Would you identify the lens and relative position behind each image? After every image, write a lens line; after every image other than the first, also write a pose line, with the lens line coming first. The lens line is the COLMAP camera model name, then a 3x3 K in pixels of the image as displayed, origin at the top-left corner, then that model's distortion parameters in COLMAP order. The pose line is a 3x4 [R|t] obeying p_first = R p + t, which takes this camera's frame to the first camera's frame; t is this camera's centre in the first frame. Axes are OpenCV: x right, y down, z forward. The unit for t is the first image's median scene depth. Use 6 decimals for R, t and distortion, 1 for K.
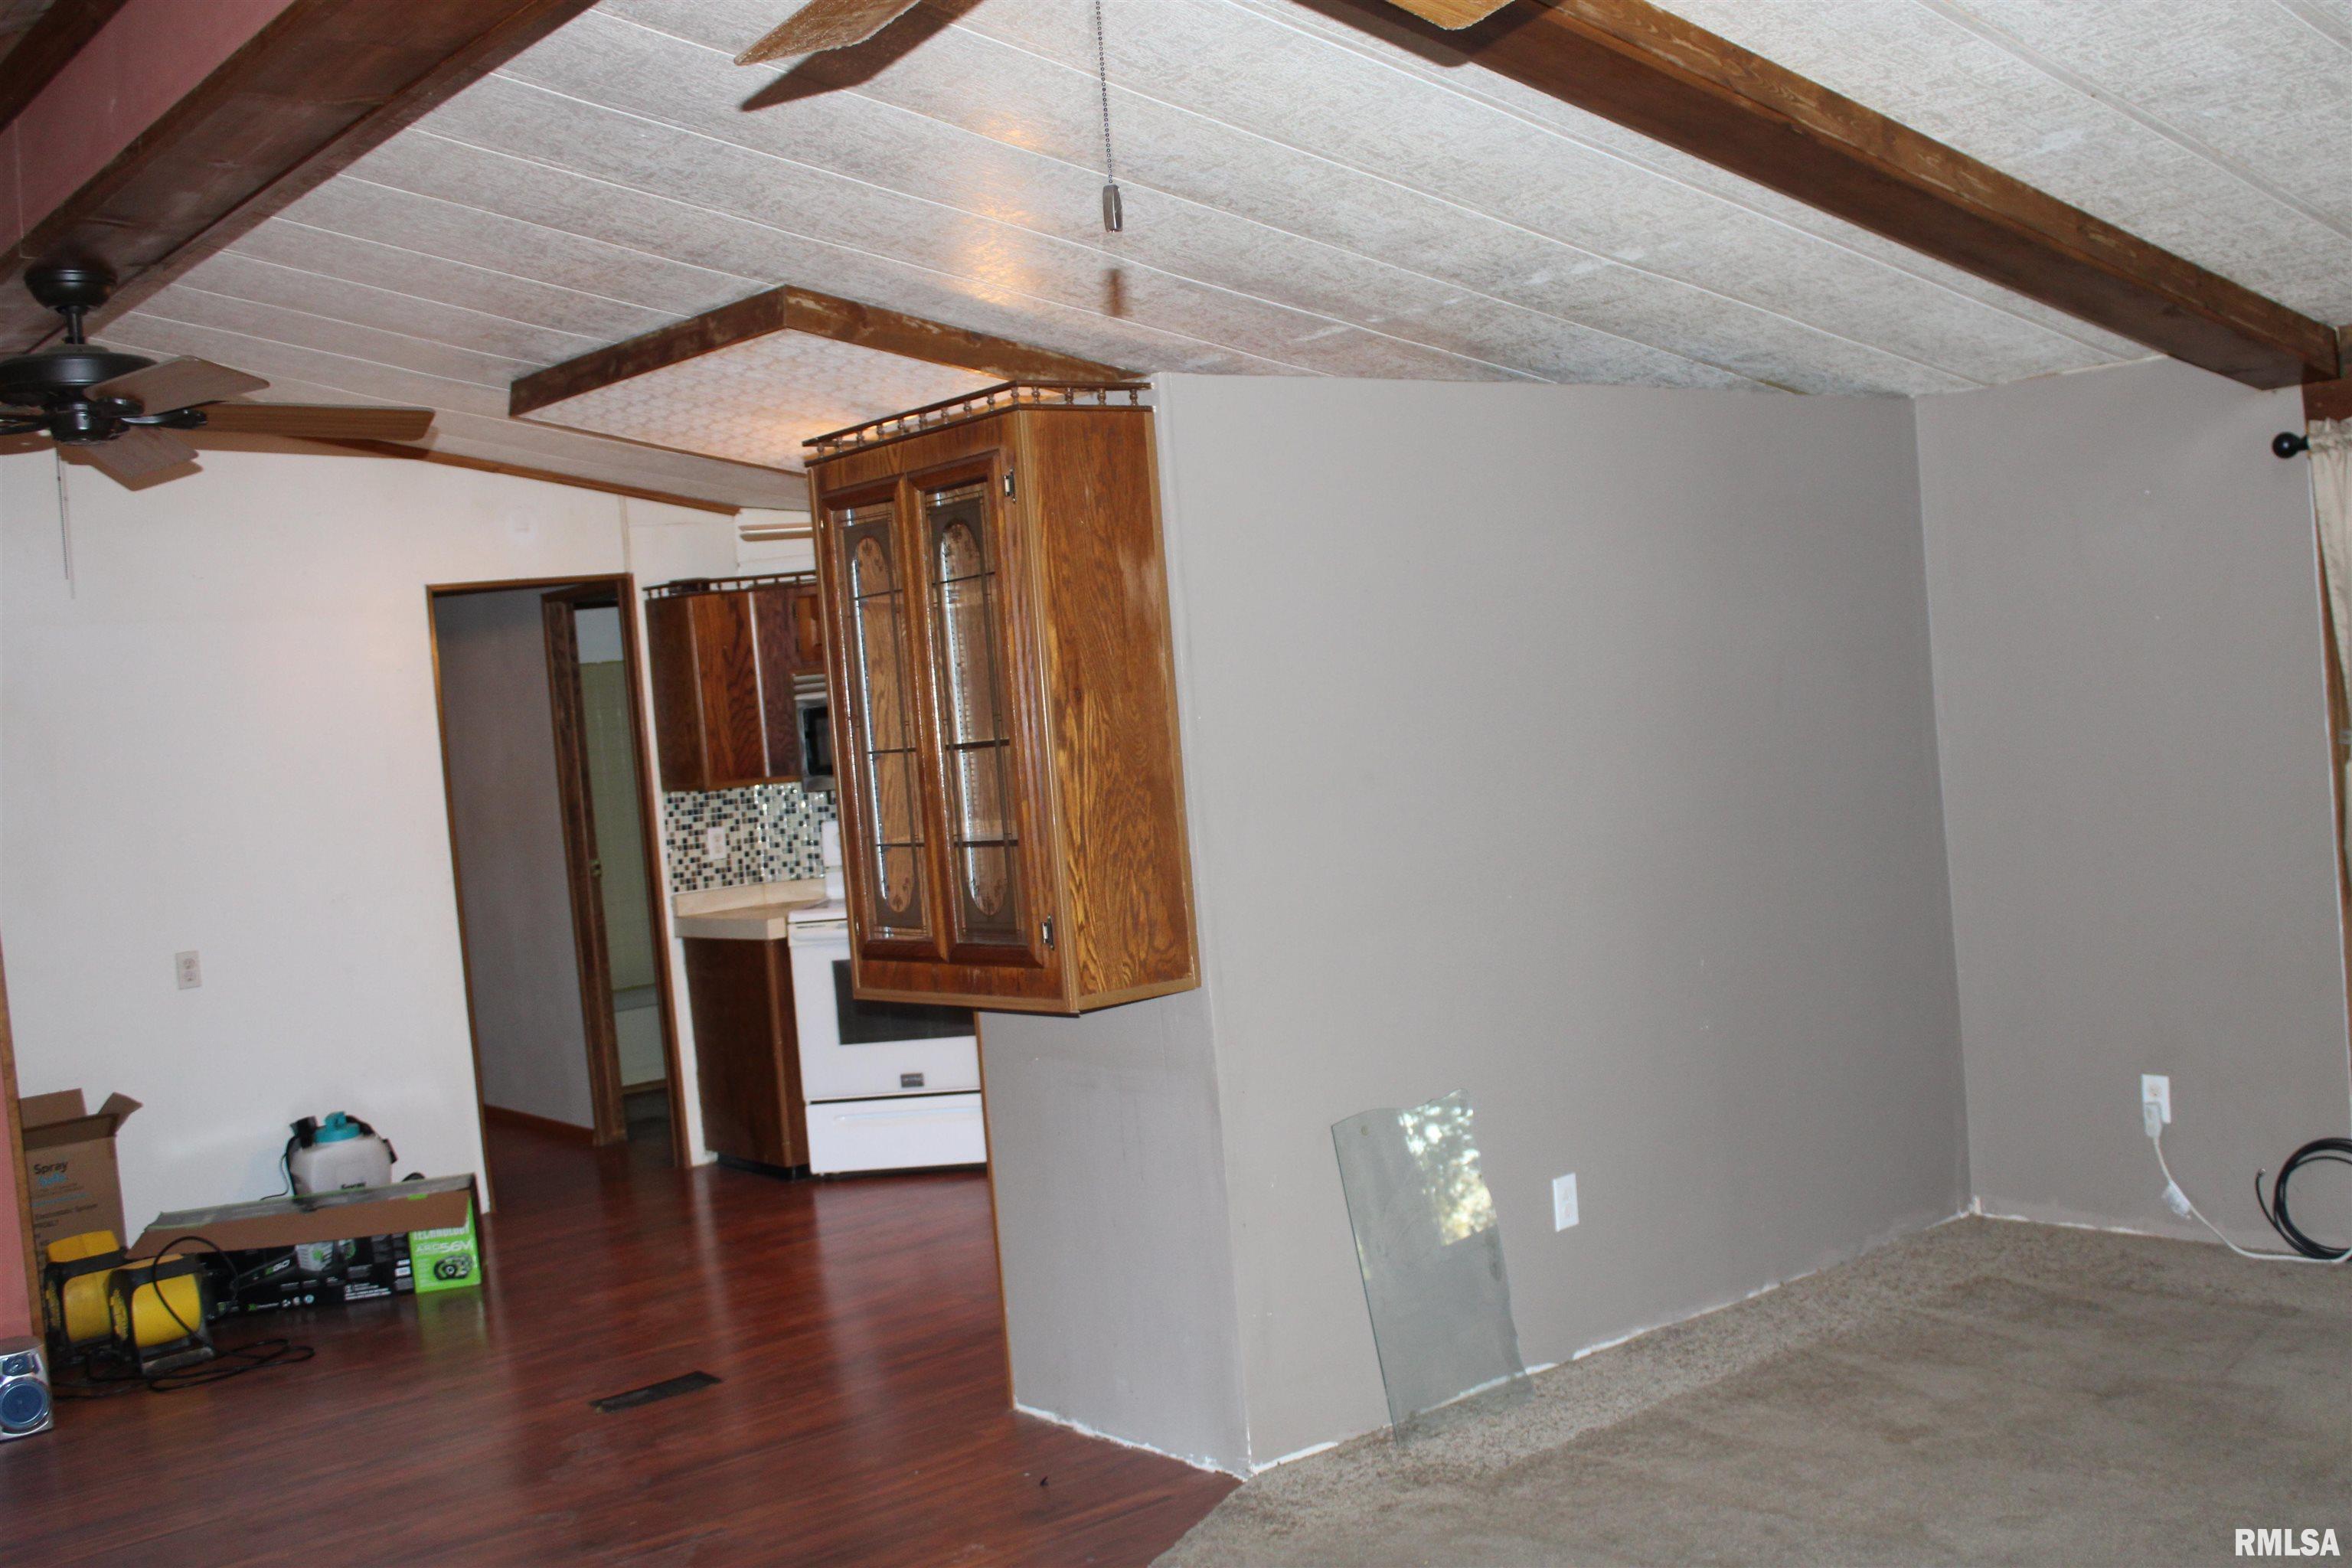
lens RADIAL K [[2409.0, 0, 1233.9], [0, 2409.0, 817.2], [0, 0, 1]] dist [-0.135055, 0.201841]
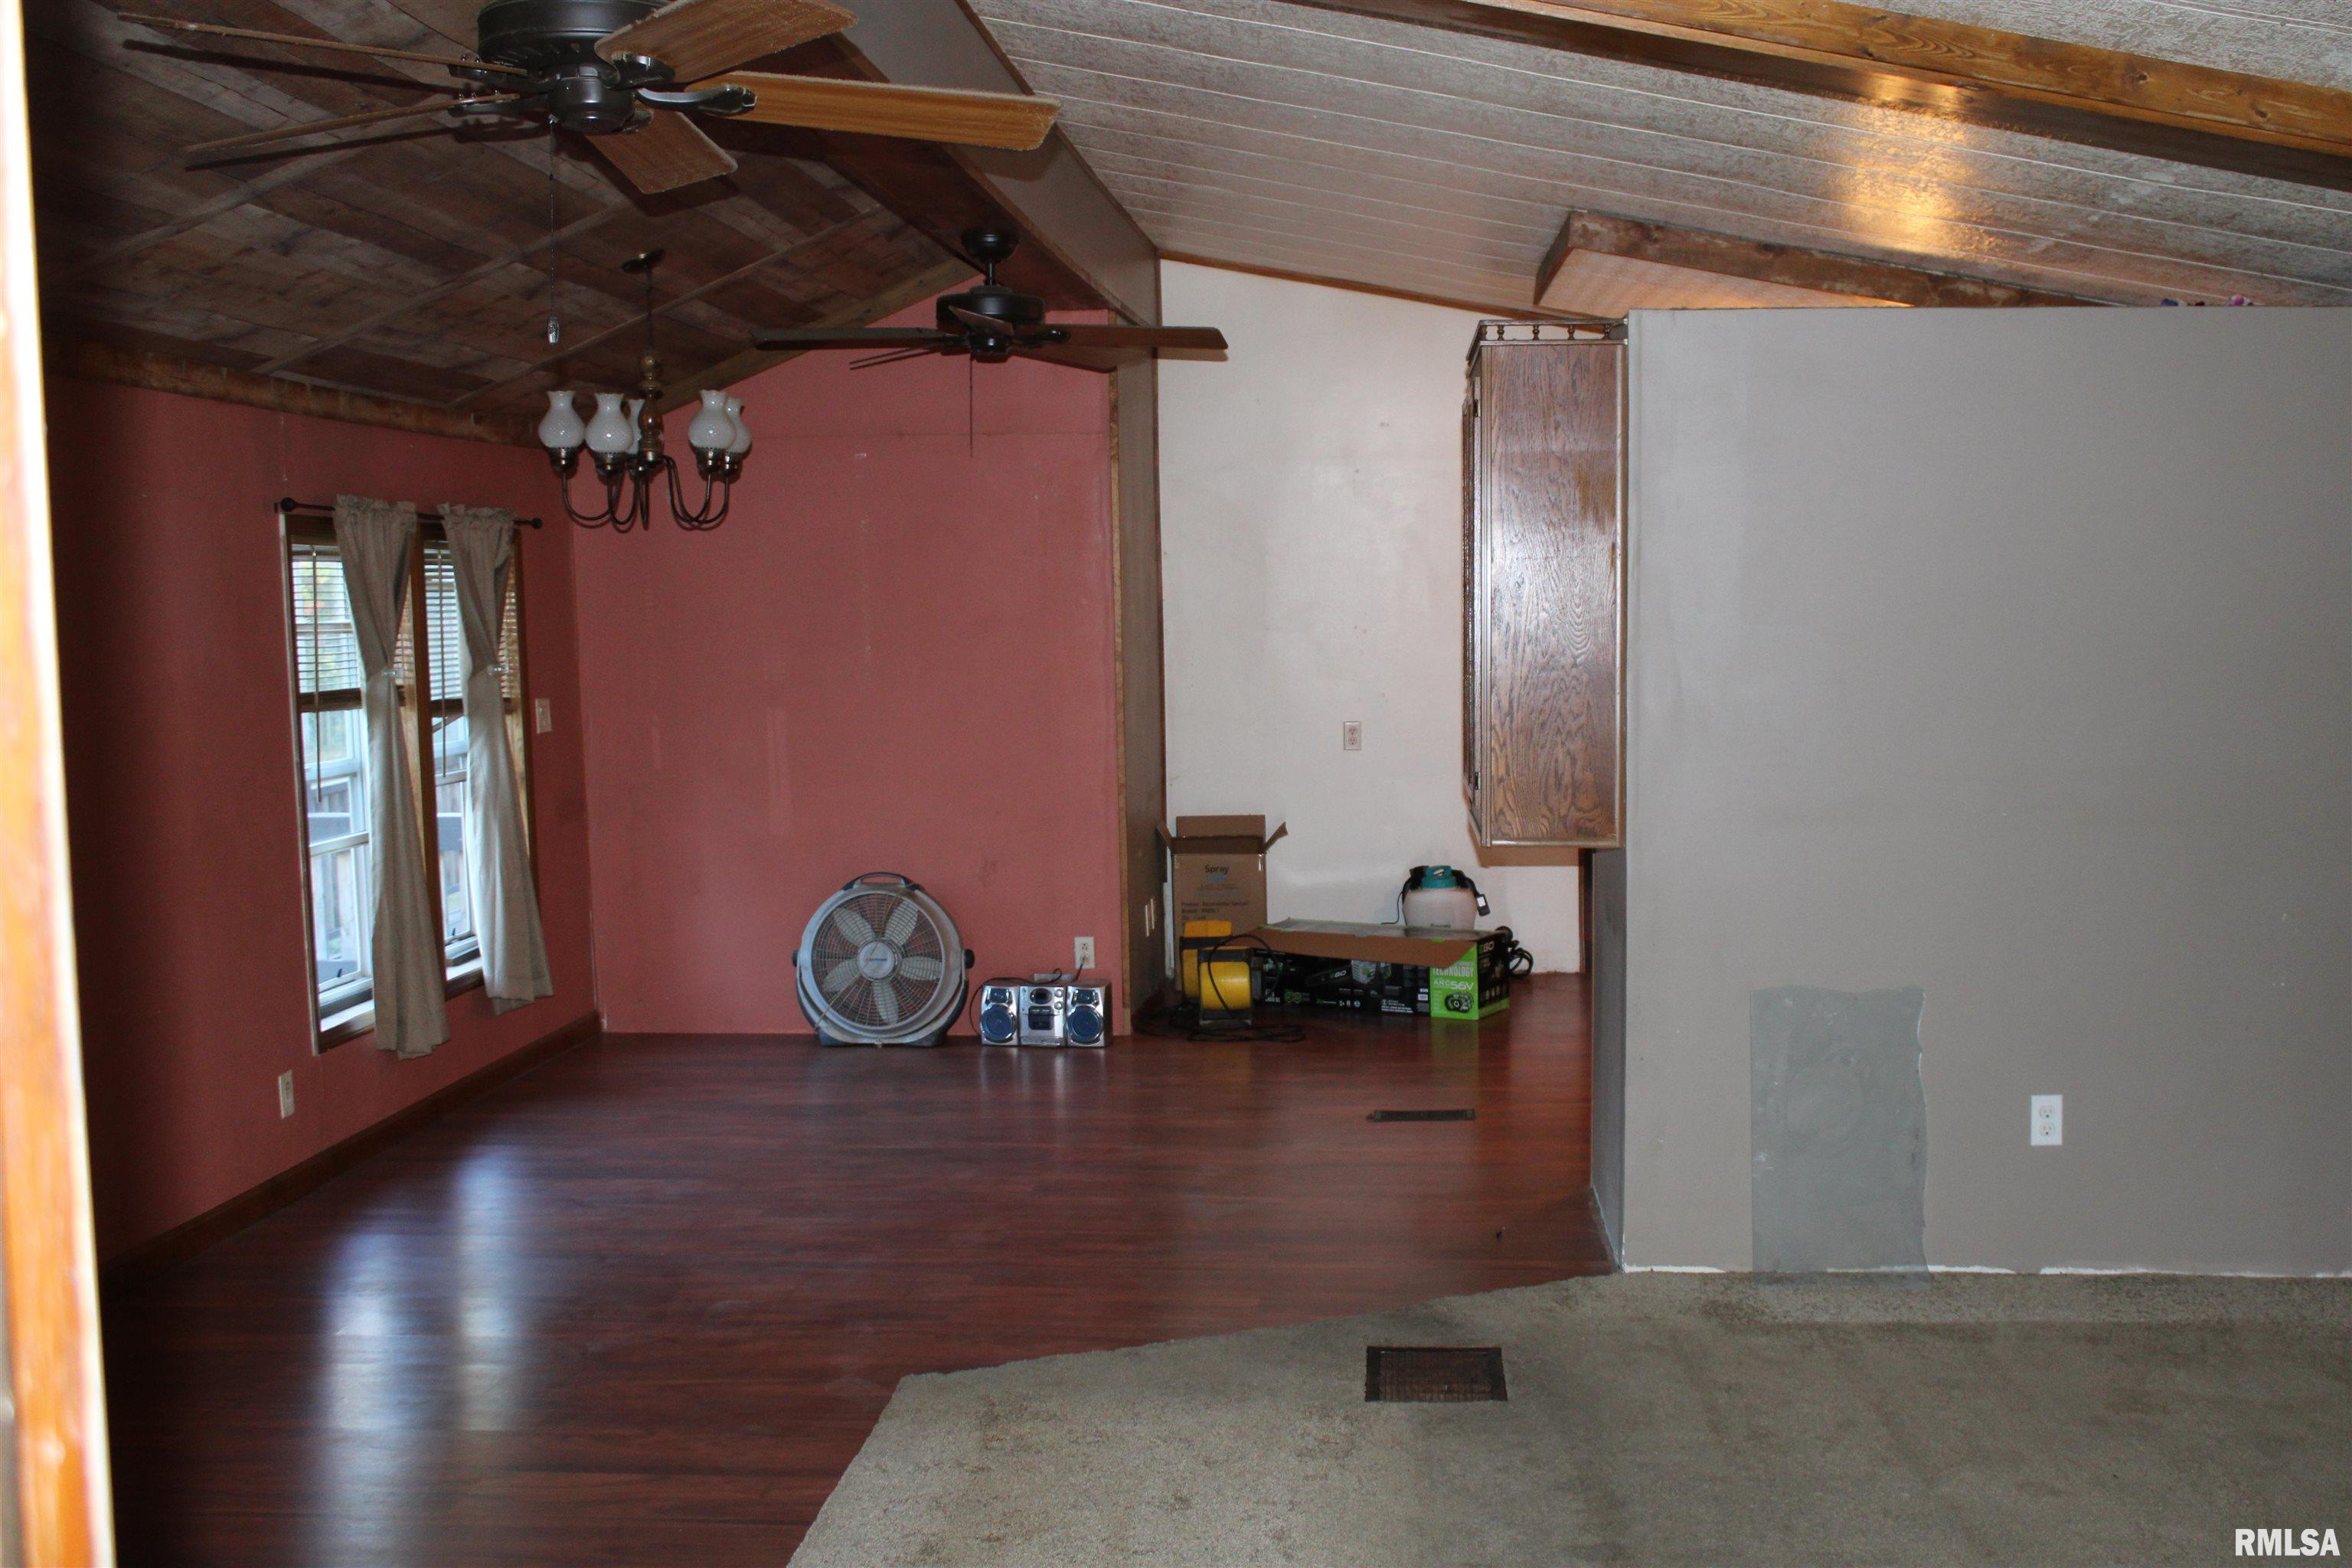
lens RADIAL K [[2409.0, 0, 1233.9], [0, 2409.0, 817.2], [0, 0, 1]] dist [-0.135055, 0.201841]
pose [[0.713706, 0.145701, -0.685124, 0.549569], [-0.087263, 0.989001, 0.119422, -0.055489], [0.694988, -0.025446, 0.718571, 0.037118]]
